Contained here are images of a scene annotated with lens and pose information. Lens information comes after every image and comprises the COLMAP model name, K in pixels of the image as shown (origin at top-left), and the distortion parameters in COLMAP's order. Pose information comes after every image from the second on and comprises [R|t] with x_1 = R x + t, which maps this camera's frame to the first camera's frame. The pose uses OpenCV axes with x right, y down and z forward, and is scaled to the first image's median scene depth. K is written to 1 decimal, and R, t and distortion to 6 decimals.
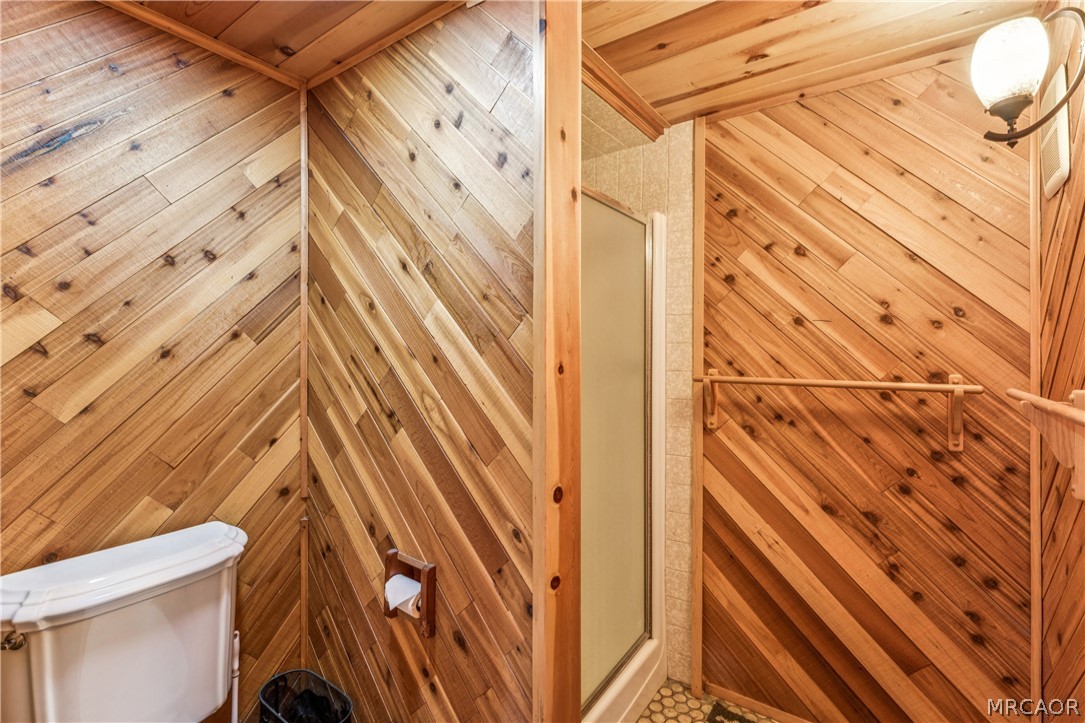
lens RADIAL K [[499.6, 0, 545.3], [0, 499.6, 353.4], [0, 0, 1]] dist [-0.004404, 0.001987]
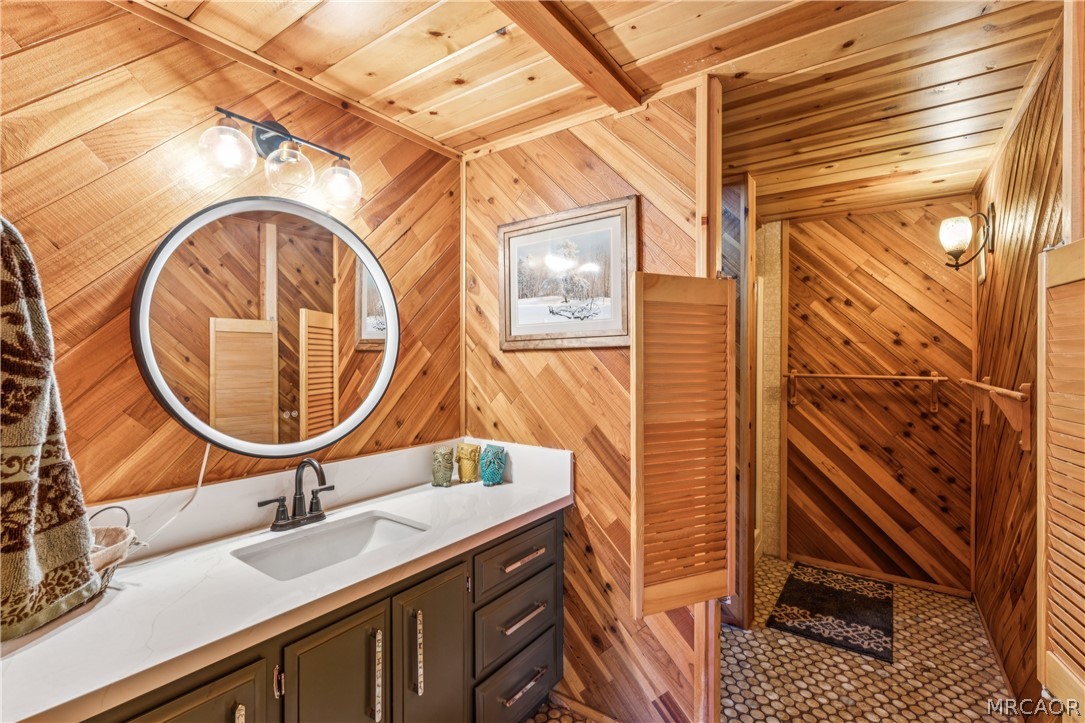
lens RADIAL K [[499.6, 0, 538.3], [0, 499.6, 364.6], [0, 0, 1]] dist [-0.004404, 0.001987]
pose [[0.999940, 0.009776, 0.005013, -0.618316], [-0.009762, 0.999948, -0.002839, 0.031077], [-0.005041, 0.002790, 0.999983, -0.793488]]
